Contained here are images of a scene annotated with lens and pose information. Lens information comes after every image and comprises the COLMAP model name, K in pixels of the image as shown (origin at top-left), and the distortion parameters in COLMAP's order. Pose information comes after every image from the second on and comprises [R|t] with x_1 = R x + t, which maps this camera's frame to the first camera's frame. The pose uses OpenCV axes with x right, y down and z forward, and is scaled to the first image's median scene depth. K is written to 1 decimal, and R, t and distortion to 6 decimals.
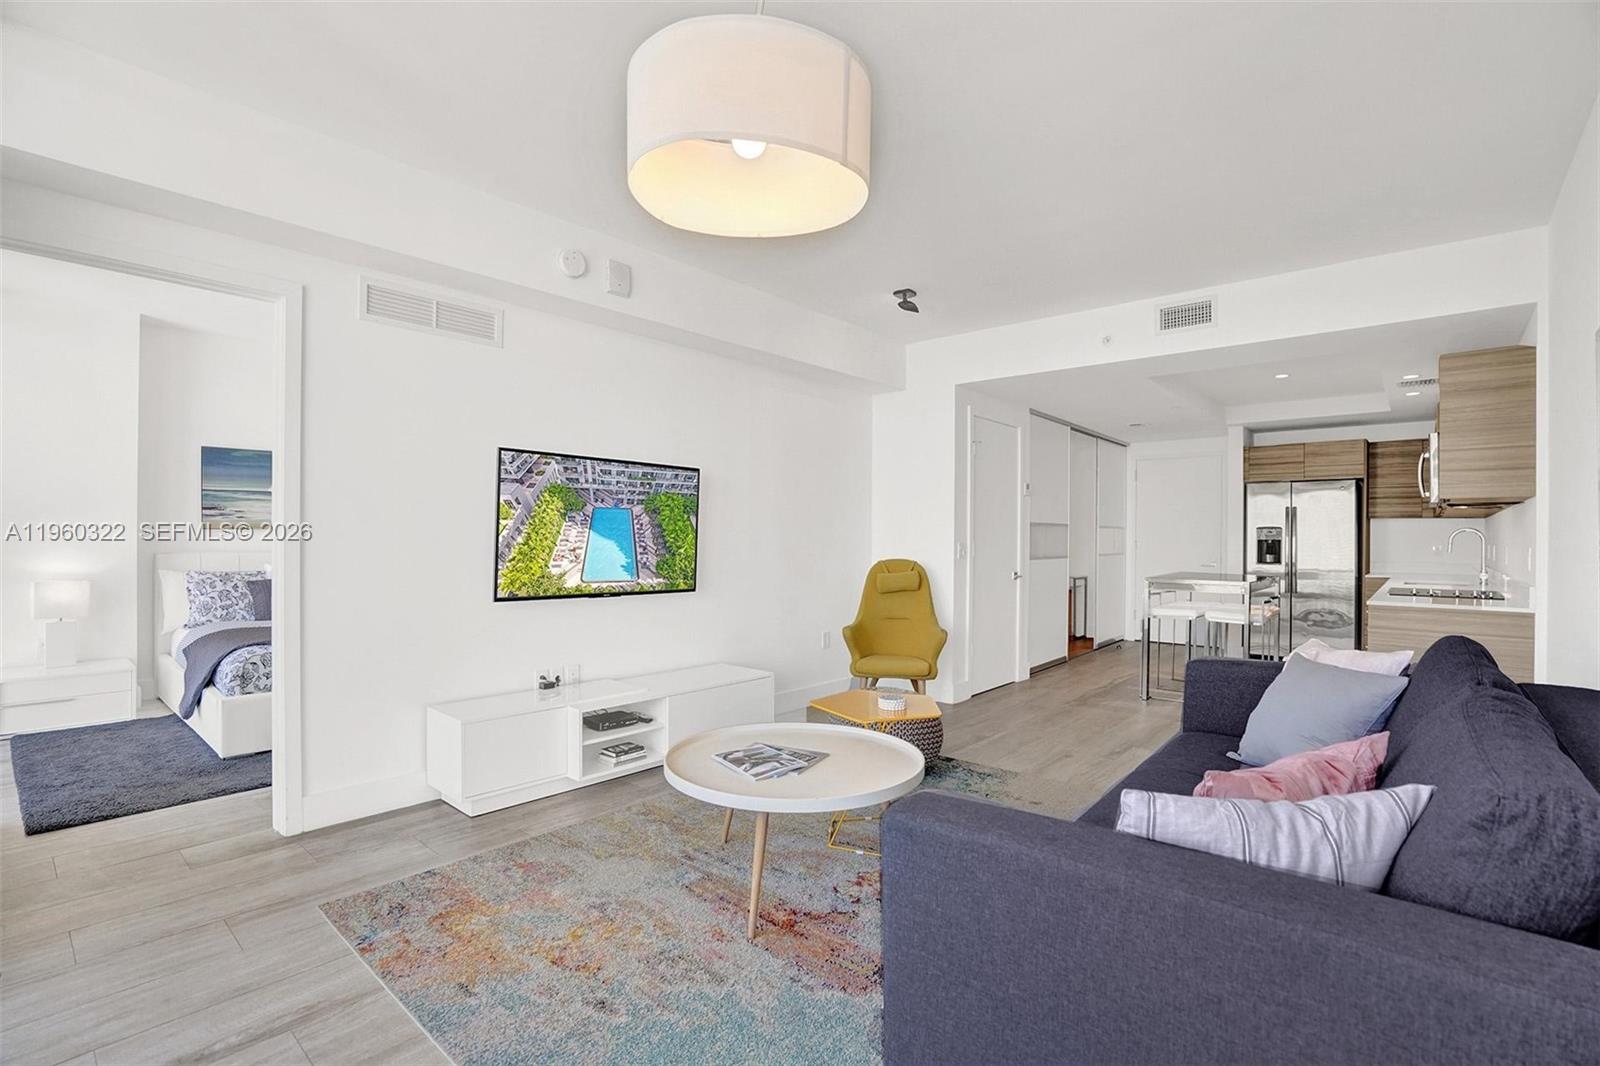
lens RADIAL K [[739.3, 0, 803.8], [0, 739.3, 544.6], [0, 0, 1]] dist [-0.028224, 0.001148]
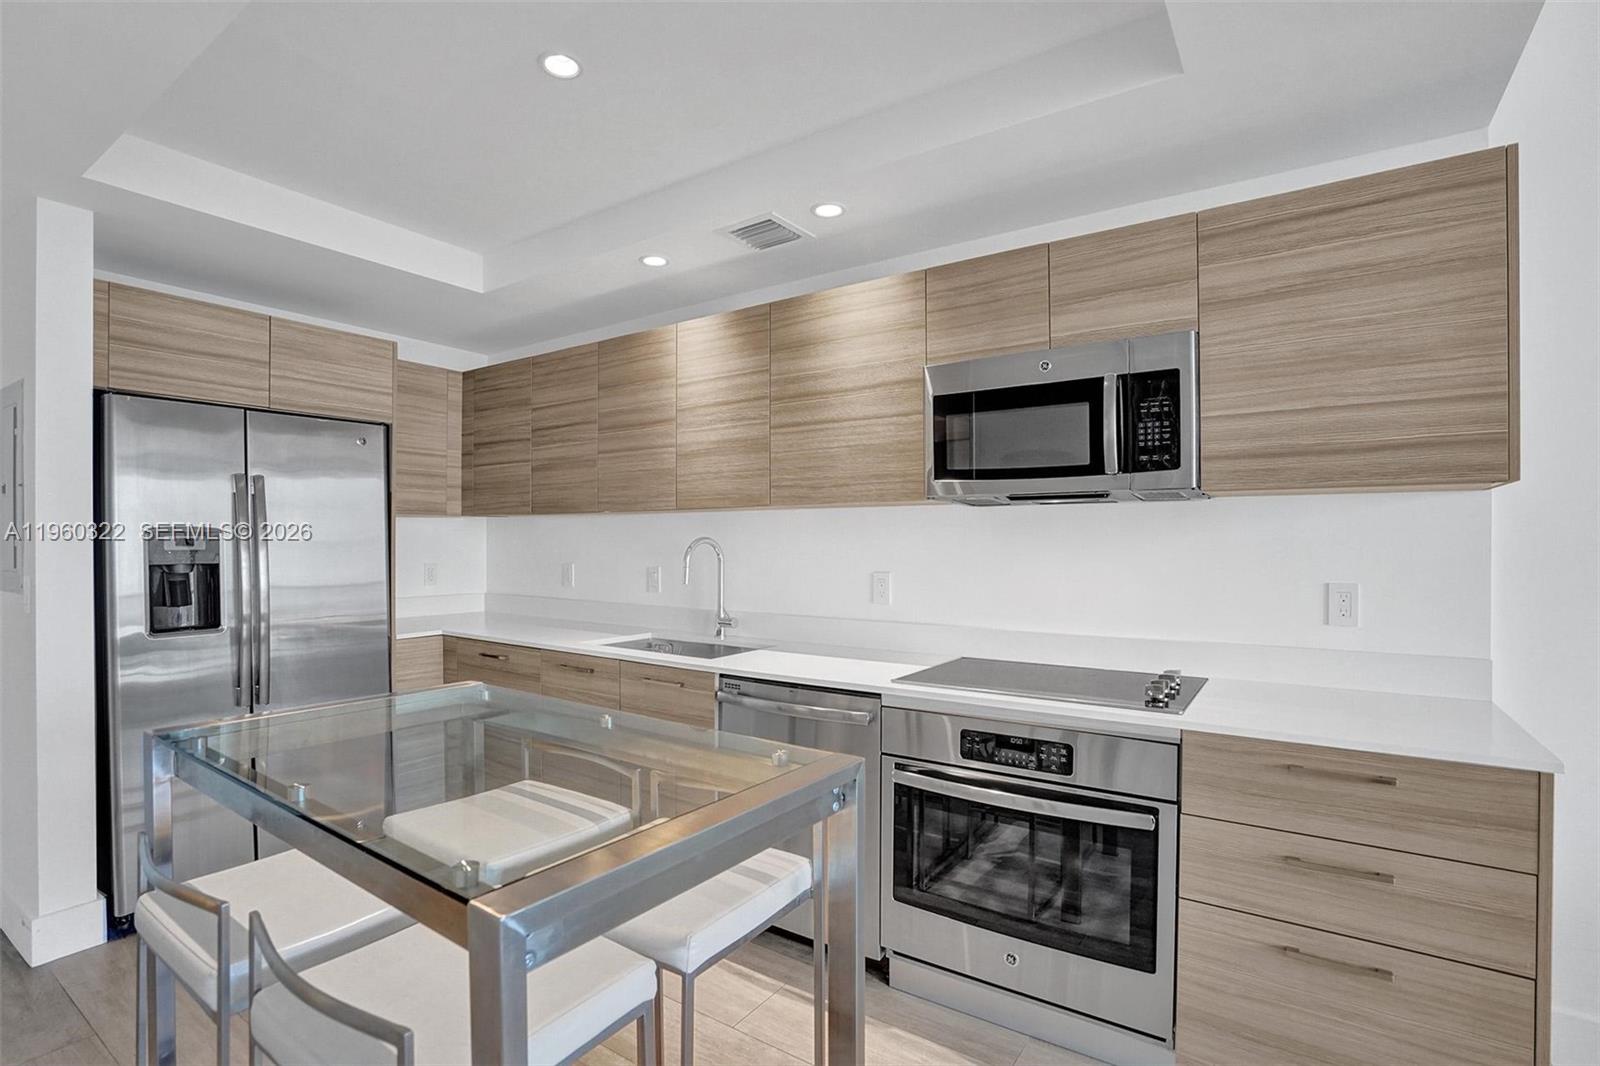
lens RADIAL K [[765.6, 0, 807.3], [0, 765.6, 546.0], [0, 0, 1]] dist [-0.039649, 0.000960]
pose [[-0.074117, -0.004815, 0.997238, 0.539467], [0.002969, 0.999983, 0.005049, -0.033714], [-0.997245, 0.003335, -0.074101, 1.518776]]
